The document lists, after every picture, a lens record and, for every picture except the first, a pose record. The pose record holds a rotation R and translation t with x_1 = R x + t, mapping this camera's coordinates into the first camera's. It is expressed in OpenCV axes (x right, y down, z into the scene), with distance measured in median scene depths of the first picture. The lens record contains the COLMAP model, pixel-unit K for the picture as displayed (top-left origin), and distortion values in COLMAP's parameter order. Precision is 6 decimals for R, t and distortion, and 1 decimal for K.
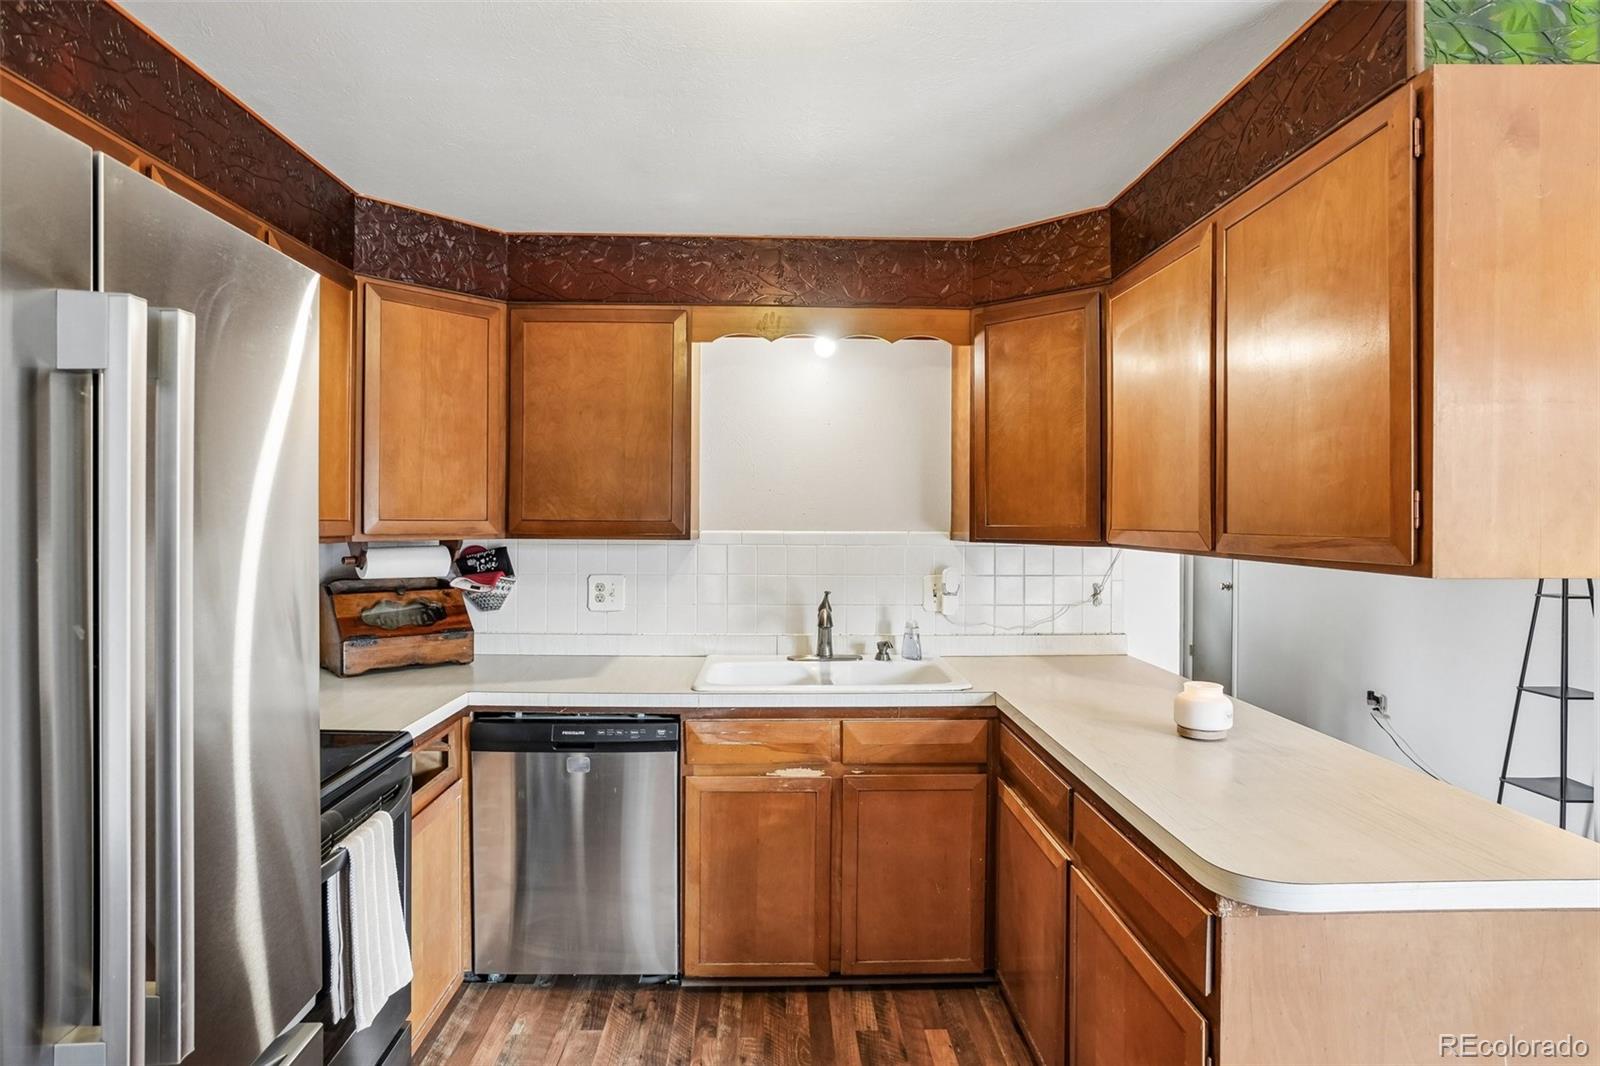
lens RADIAL K [[839.0, 0, 790.9], [0, 839.0, 527.9], [0, 0, 1]] dist [-0.033182, 0.008409]
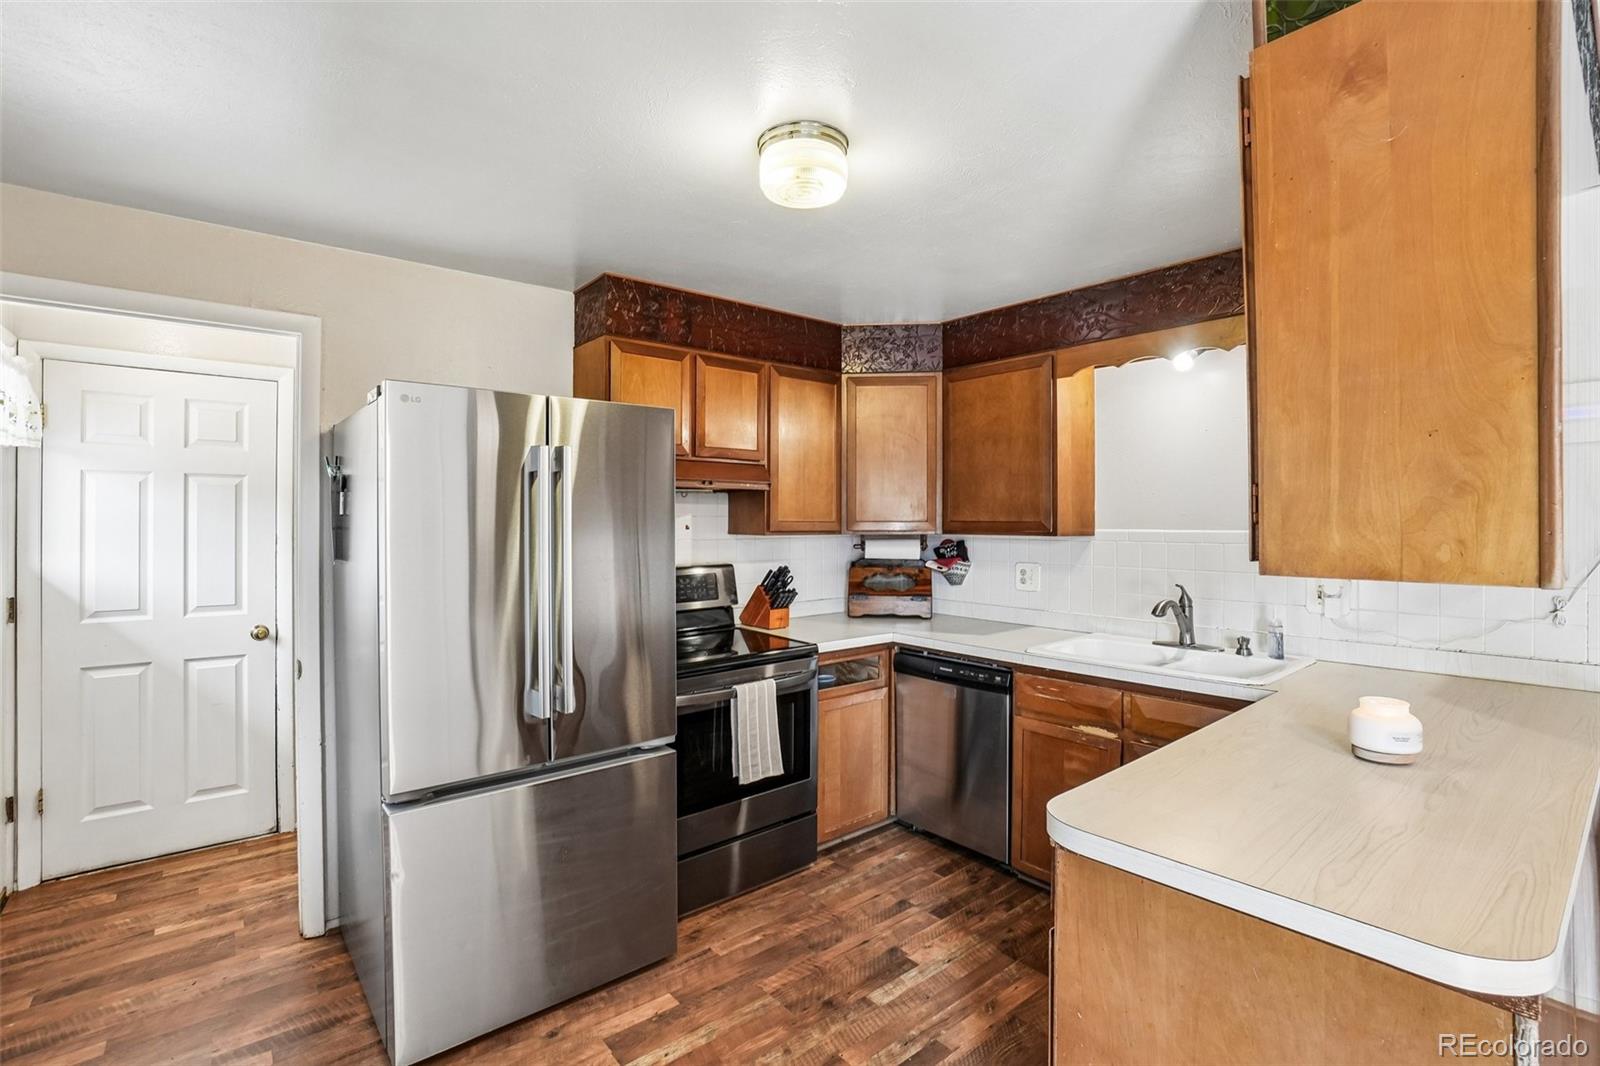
lens RADIAL K [[729.3, 0, 794.9], [0, 729.3, 525.1], [0, 0, 1]] dist [-0.056247, 0.016323]
pose [[0.616439, -0.002182, -0.787399, 0.494703], [-0.001853, 0.999989, -0.004222, 0.003054], [0.787400, 0.004062, 0.616429, 0.023773]]
